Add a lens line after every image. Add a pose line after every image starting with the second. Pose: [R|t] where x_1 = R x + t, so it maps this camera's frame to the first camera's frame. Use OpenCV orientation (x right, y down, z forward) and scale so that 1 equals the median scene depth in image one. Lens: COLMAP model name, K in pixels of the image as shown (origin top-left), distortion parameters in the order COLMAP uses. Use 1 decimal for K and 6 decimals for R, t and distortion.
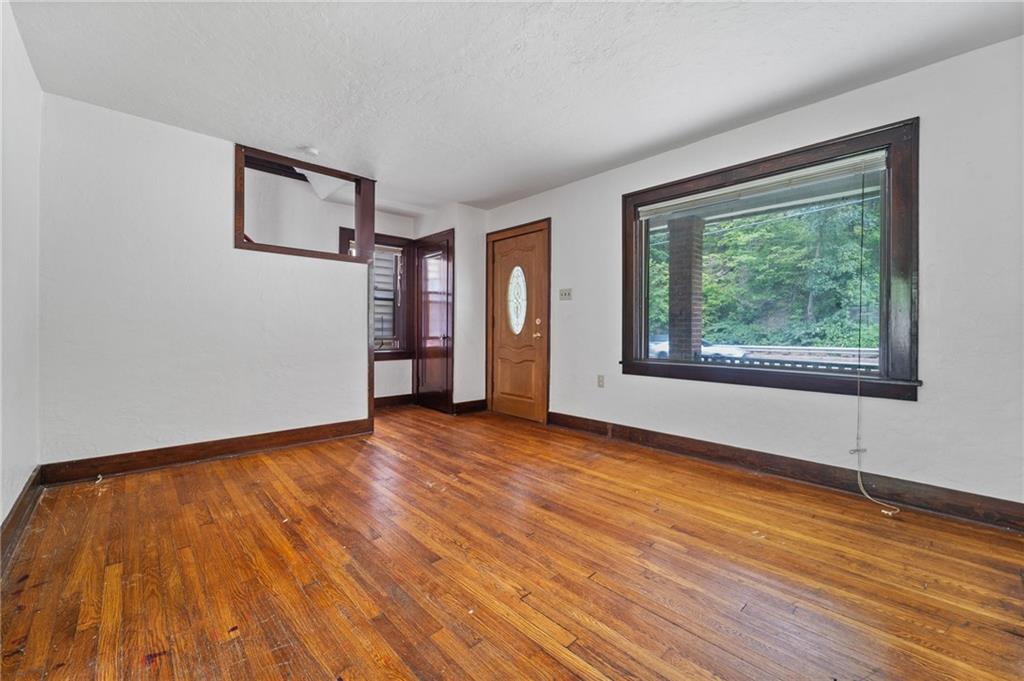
lens RADIAL K [[417.9, 0, 509.5], [0, 417.9, 327.0], [0, 0, 1]] dist [0.001794, -0.000332]
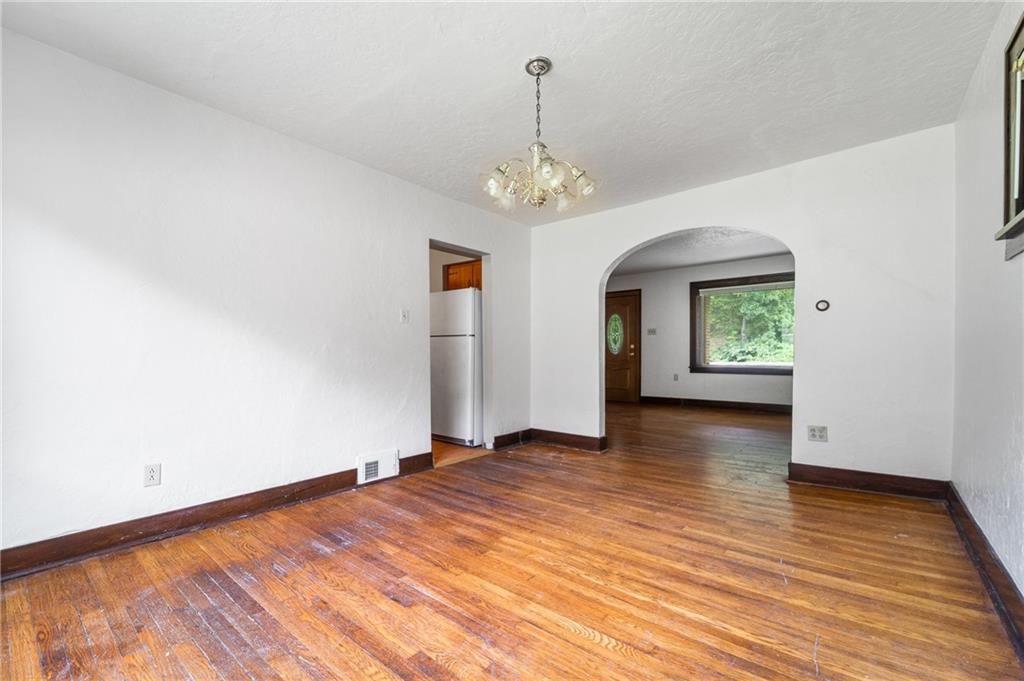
lens RADIAL K [[431.0, 0, 480.2], [0, 431.0, 357.7], [0, 0, 1]] dist [0.000166, -0.000125]
pose [[0.995493, -0.012961, 0.093946, -1.142979], [0.010937, 0.999697, 0.022033, -0.020860], [-0.094203, -0.020906, 0.995333, -1.176373]]
